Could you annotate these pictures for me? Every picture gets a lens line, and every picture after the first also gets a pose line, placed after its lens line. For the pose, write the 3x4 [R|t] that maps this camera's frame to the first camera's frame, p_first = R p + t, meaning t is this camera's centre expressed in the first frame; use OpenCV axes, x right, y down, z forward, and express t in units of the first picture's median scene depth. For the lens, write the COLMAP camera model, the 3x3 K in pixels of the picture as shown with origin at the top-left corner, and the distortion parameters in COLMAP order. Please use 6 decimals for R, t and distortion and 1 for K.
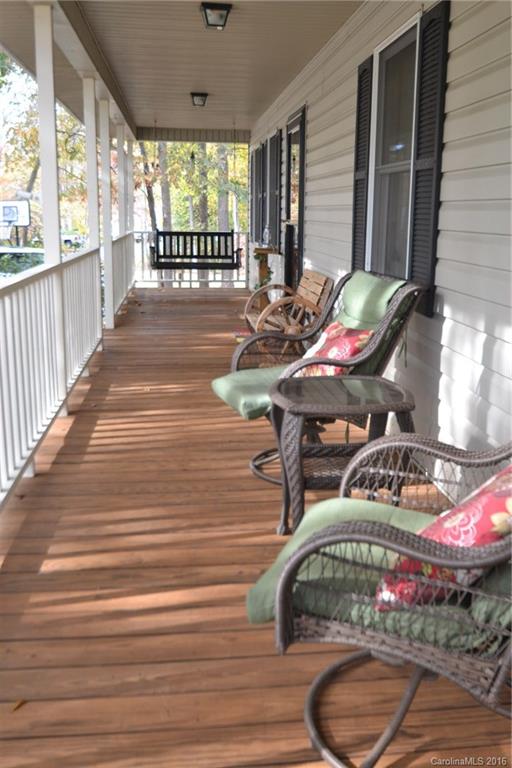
lens RADIAL K [[739.1, 0, 256.6], [0, 739.1, 382.5], [0, 0, 1]] dist [-0.001961, 0.000000]
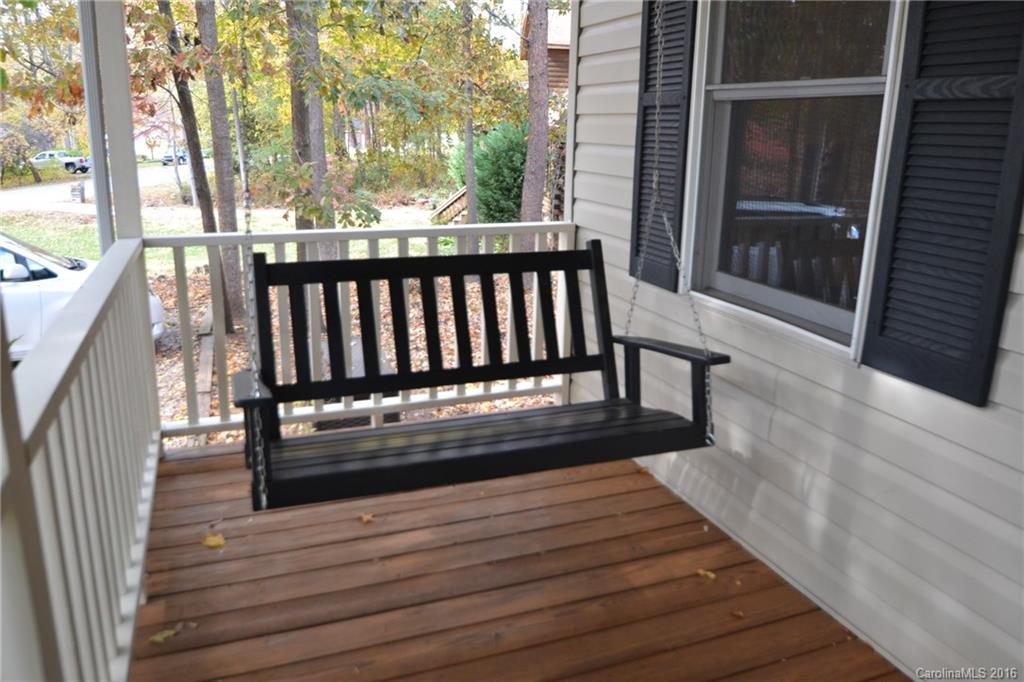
lens RADIAL K [[765.4, 0, 510.7], [0, 765.4, 339.7], [0, 0, 1]] dist [-0.036676, -0.001398]
pose [[0.966664, -0.058874, 0.249188, -0.071315], [0.047269, 0.997512, 0.052304, -0.113026], [-0.251647, -0.038782, 0.967042, 0.463725]]
